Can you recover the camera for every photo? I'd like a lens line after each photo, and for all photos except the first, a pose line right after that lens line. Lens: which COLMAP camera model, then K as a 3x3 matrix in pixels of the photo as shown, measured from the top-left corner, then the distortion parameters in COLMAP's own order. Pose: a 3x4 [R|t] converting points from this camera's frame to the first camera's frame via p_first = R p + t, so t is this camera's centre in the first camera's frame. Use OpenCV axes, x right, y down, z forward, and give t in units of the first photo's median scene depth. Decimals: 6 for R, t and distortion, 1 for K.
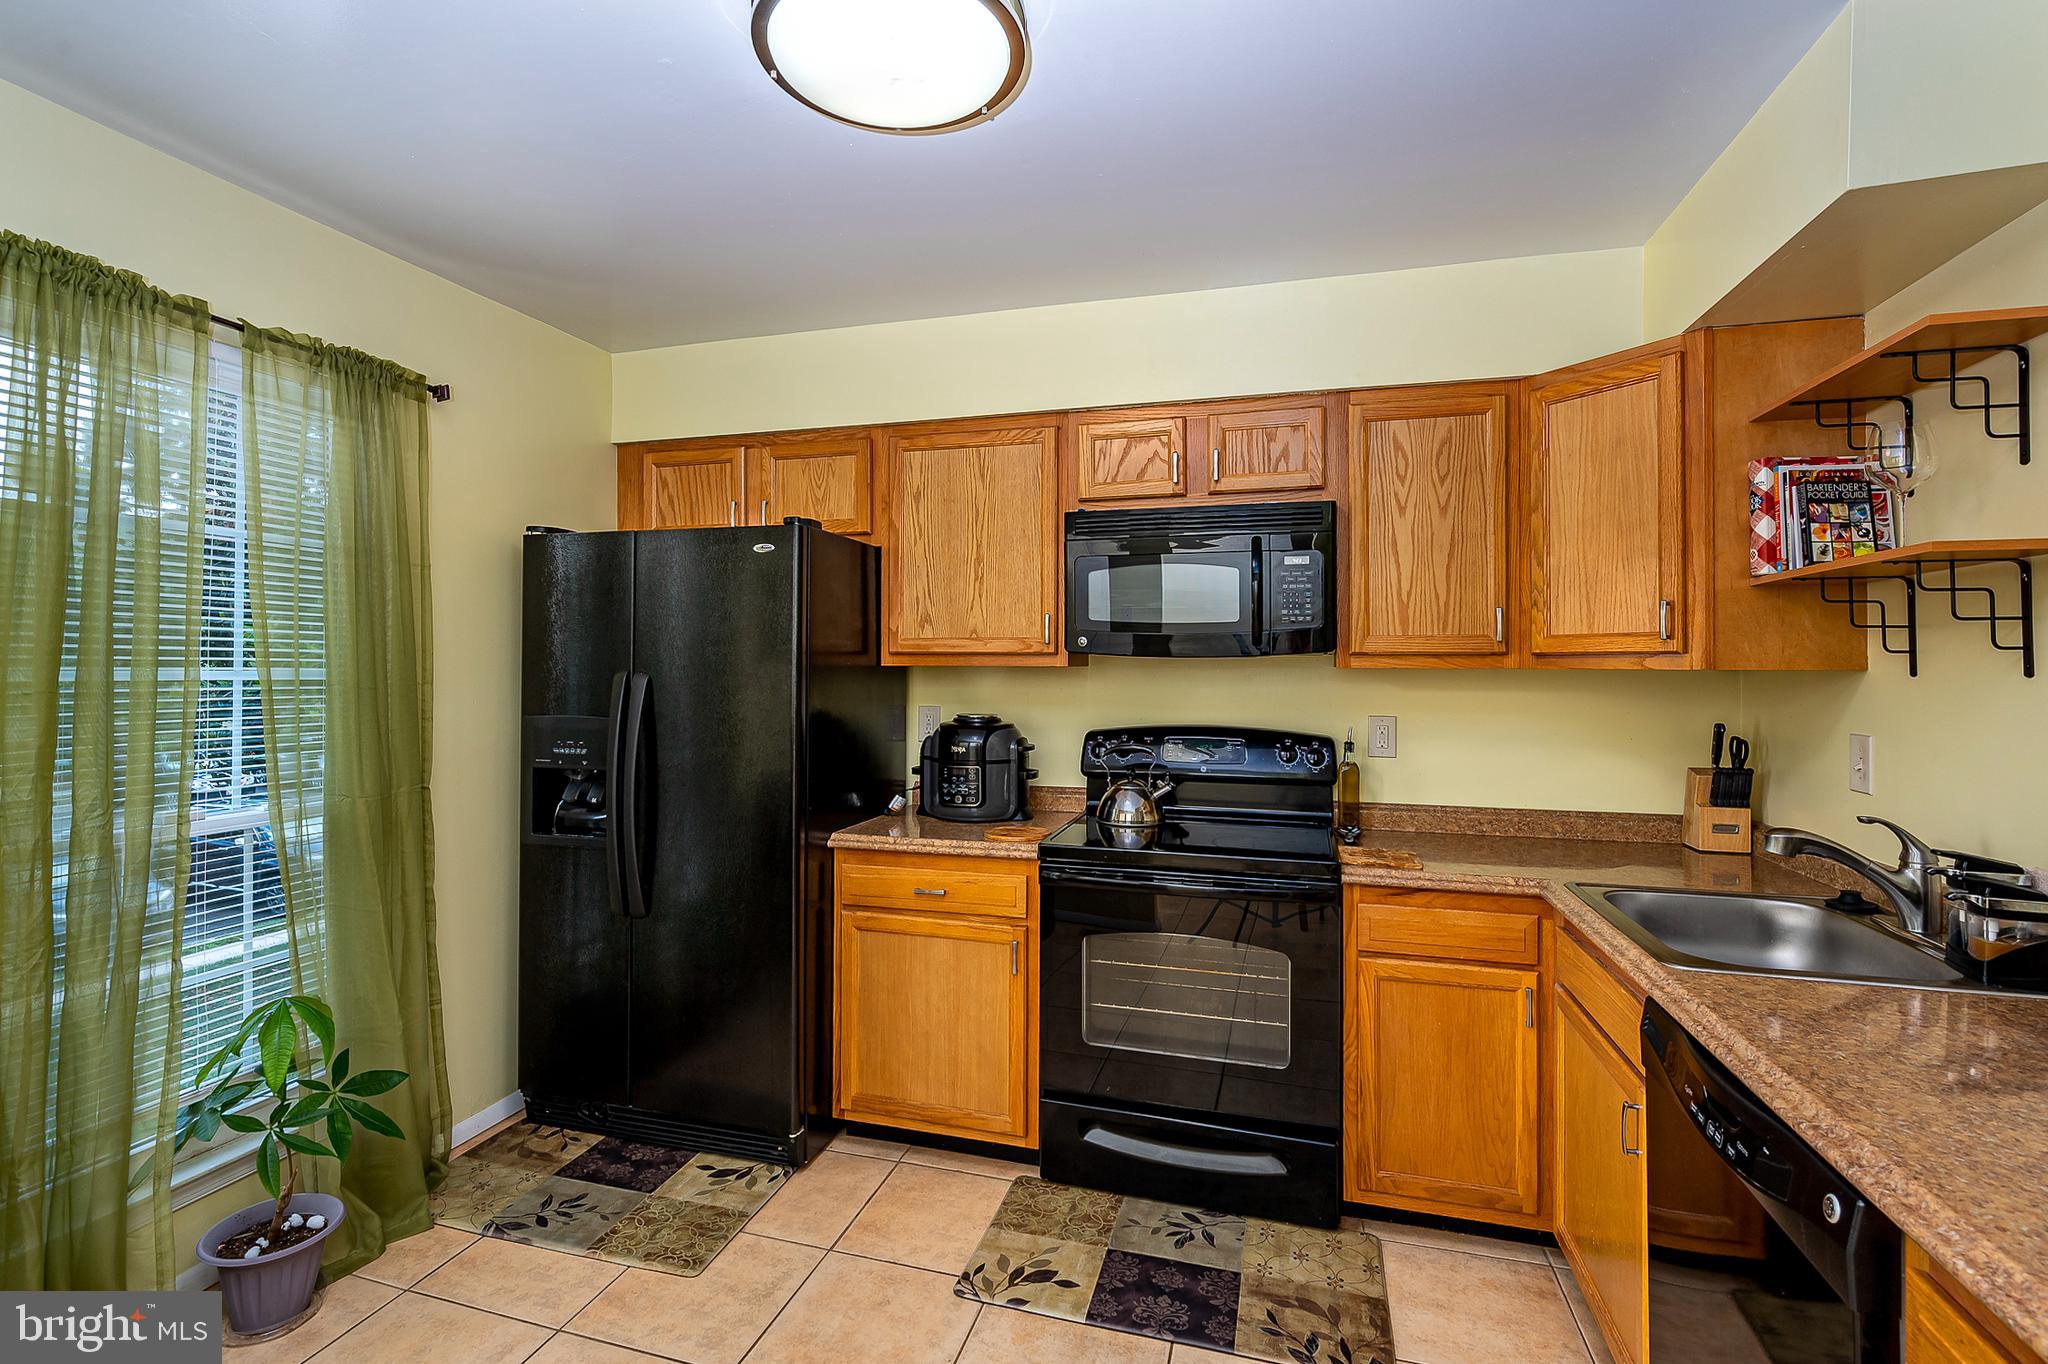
lens RADIAL K [[922.9, 0, 1008.3], [0, 922.9, 668.5], [0, 0, 1]] dist [-0.008302, 0.000427]
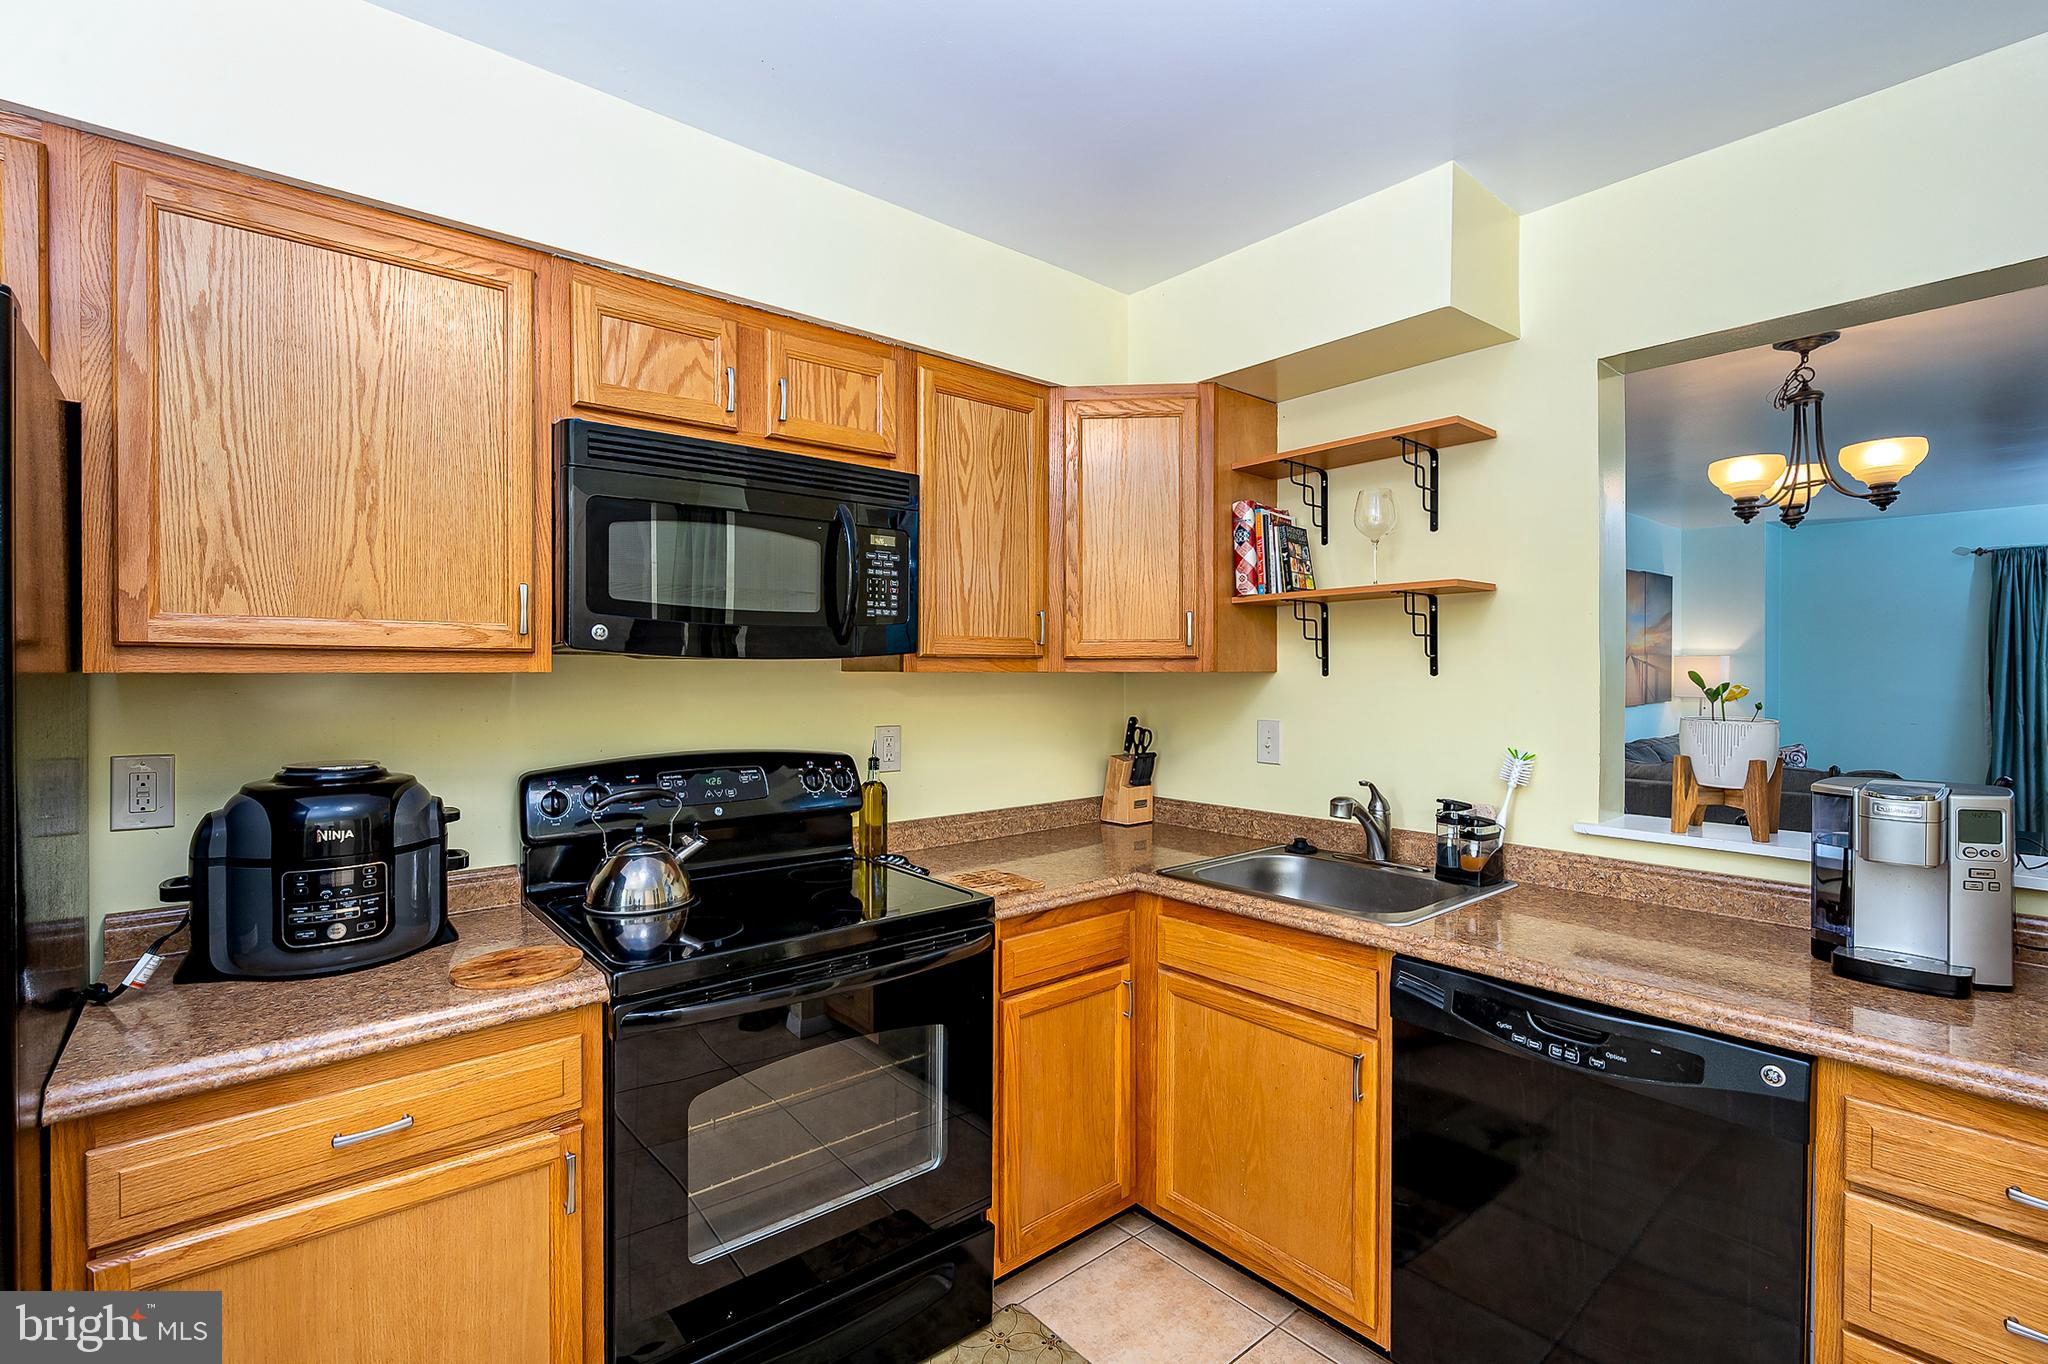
lens RADIAL K [[922.9, 0, 1015.9], [0, 922.9, 683.2], [0, 0, 1]] dist [-0.008302, 0.000427]
pose [[0.550223, -0.014665, 0.834889, -0.308114], [0.006407, 0.999890, 0.013342, -0.001243], [-0.834993, -0.001992, 0.550257, 0.455095]]
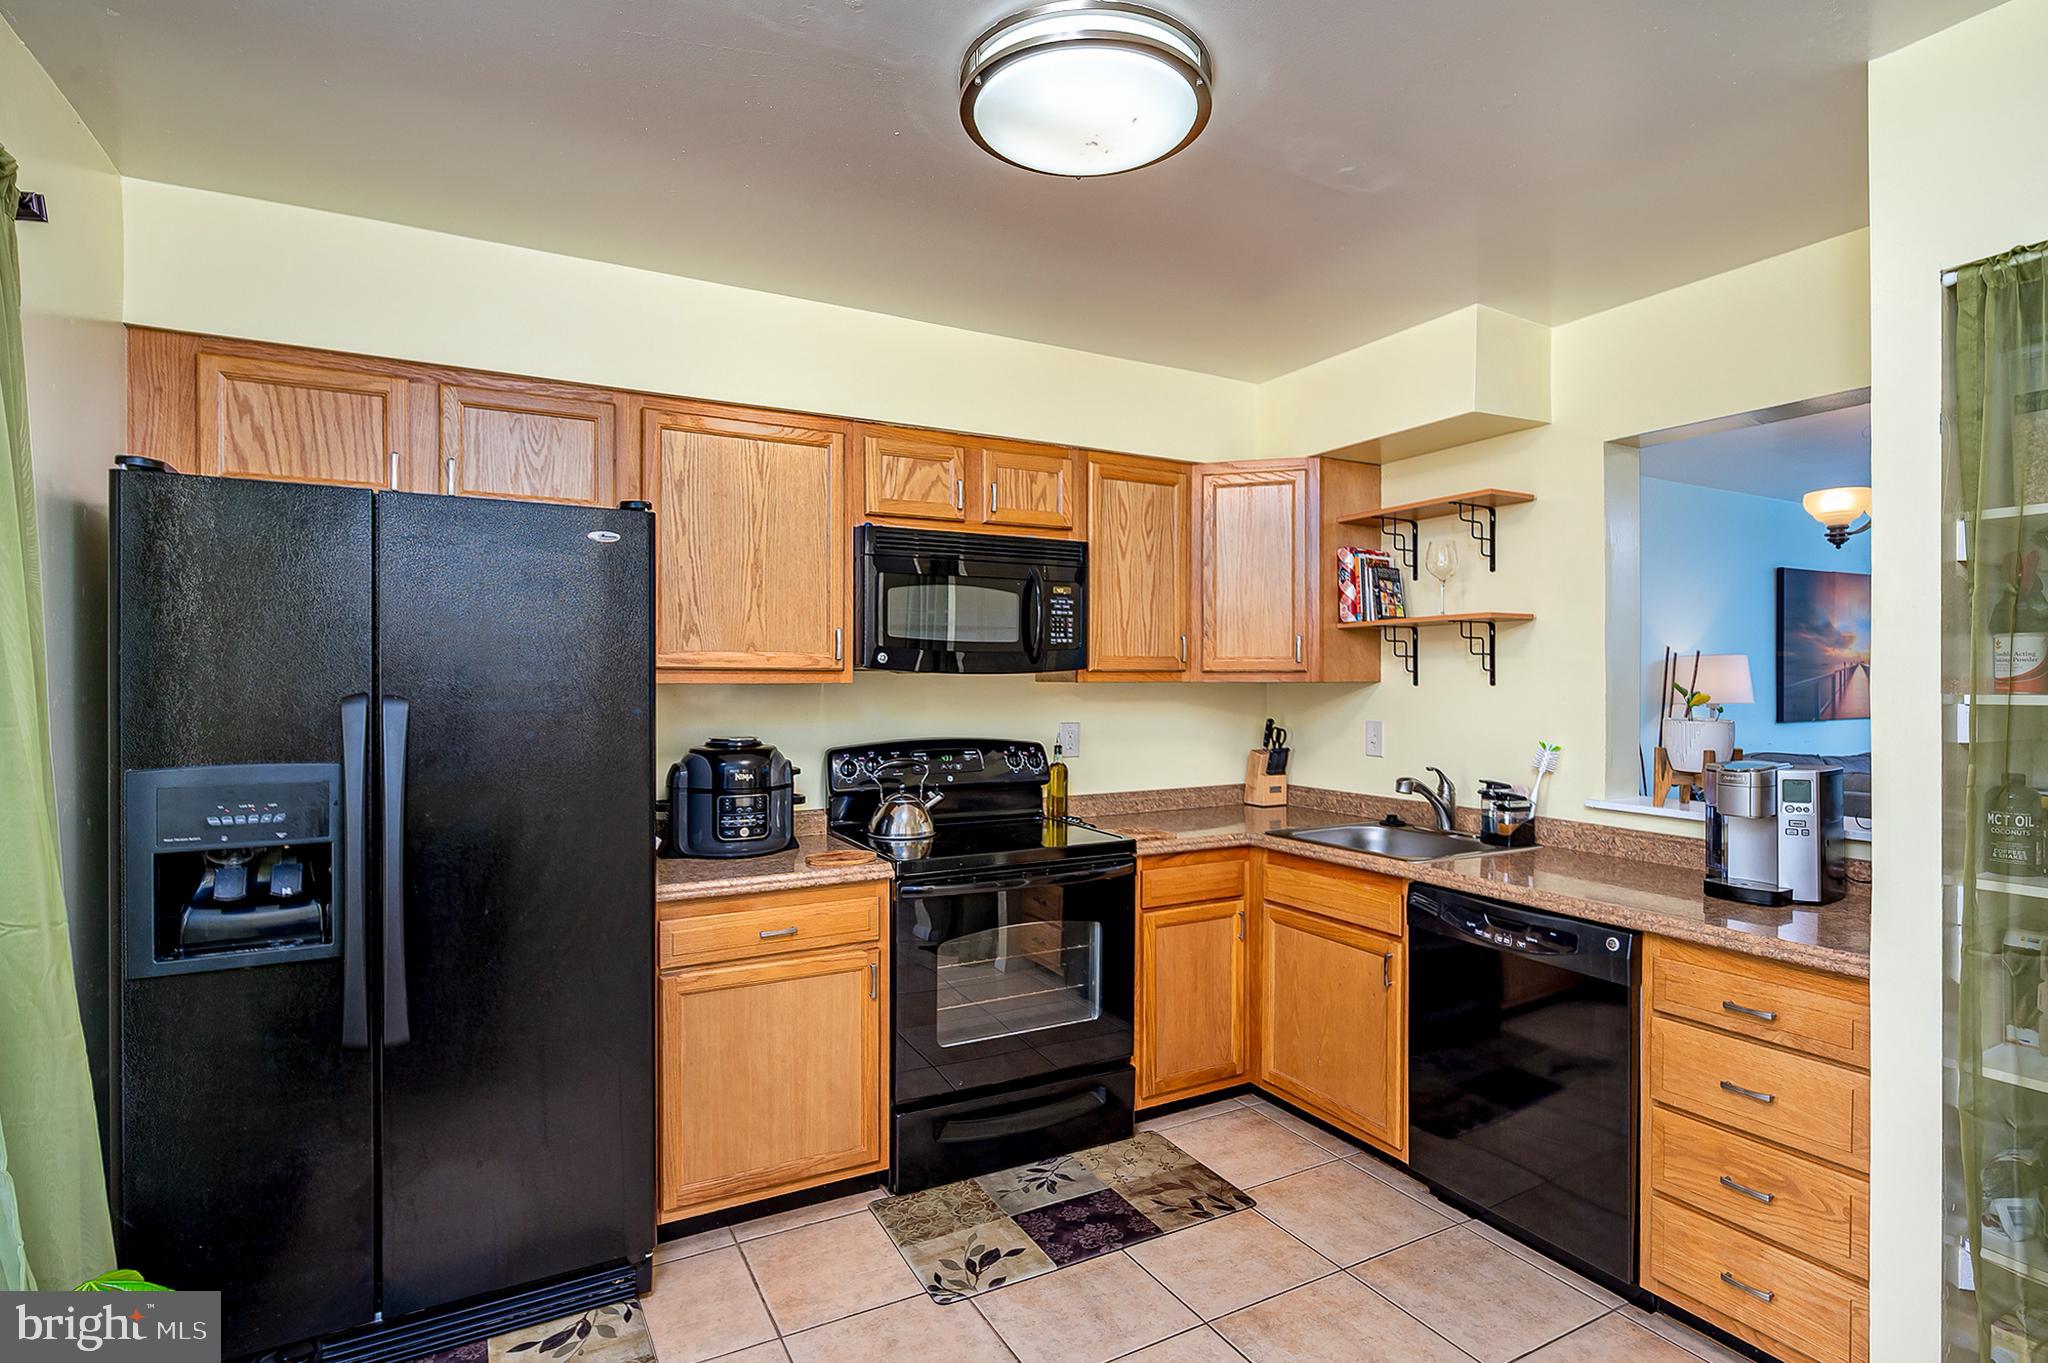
lens RADIAL K [[1006.8, 0, 1035.3], [0, 1006.8, 701.9], [0, 0, 1]] dist [-0.010656, -0.000132]
pose [[0.705741, -0.019867, 0.708192, -0.616369], [0.006067, 0.999740, 0.022000, -0.004867], [-0.708444, -0.011230, 0.705677, 0.128075]]
